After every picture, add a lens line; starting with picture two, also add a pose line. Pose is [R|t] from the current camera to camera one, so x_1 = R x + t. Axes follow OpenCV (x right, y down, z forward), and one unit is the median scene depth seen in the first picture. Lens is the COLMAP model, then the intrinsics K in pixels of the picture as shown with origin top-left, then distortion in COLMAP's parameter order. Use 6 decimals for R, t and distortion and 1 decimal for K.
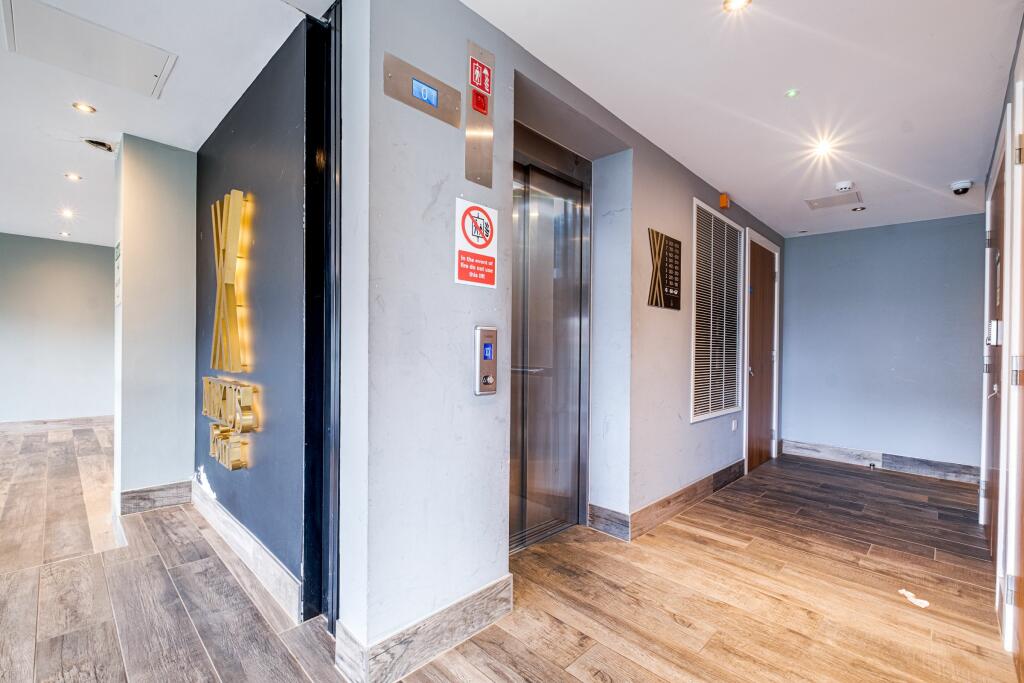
lens RADIAL K [[446.4, 0, 510.2], [0, 446.4, 341.7], [0, 0, 1]] dist [0.017806, 0.000043]
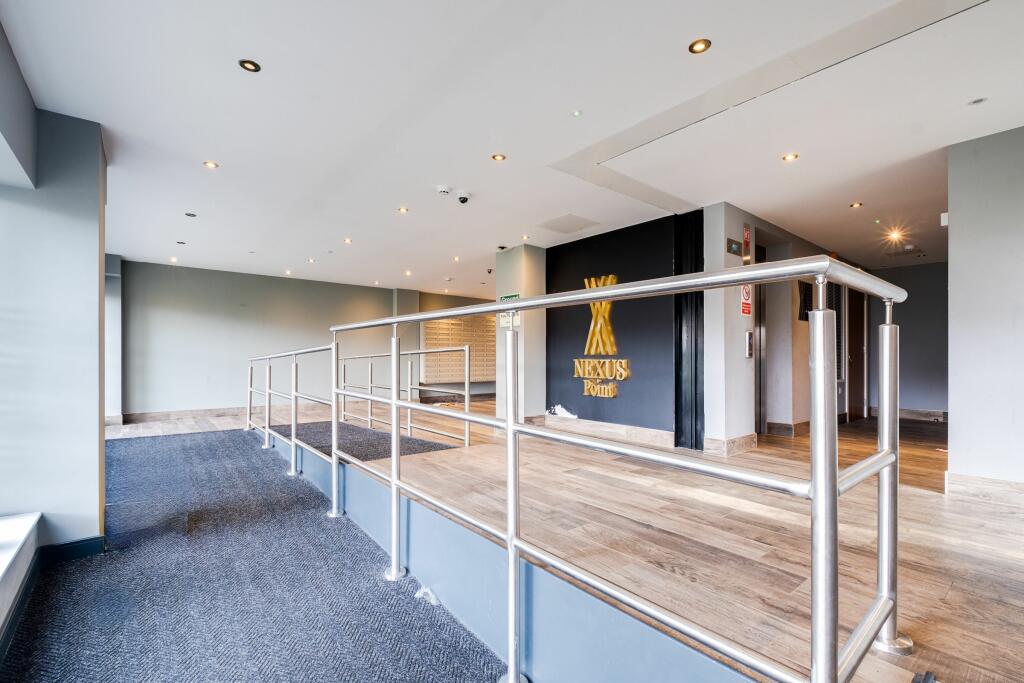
lens RADIAL K [[446.4, 0, 513.2], [0, 446.4, 351.4], [0, 0, 1]] dist [0.017806, 0.000043]
pose [[0.994030, -0.015736, -0.107962, -0.630262], [0.015021, 0.999860, -0.007439, 0.045378], [0.108064, 0.005773, 0.994127, -0.949056]]
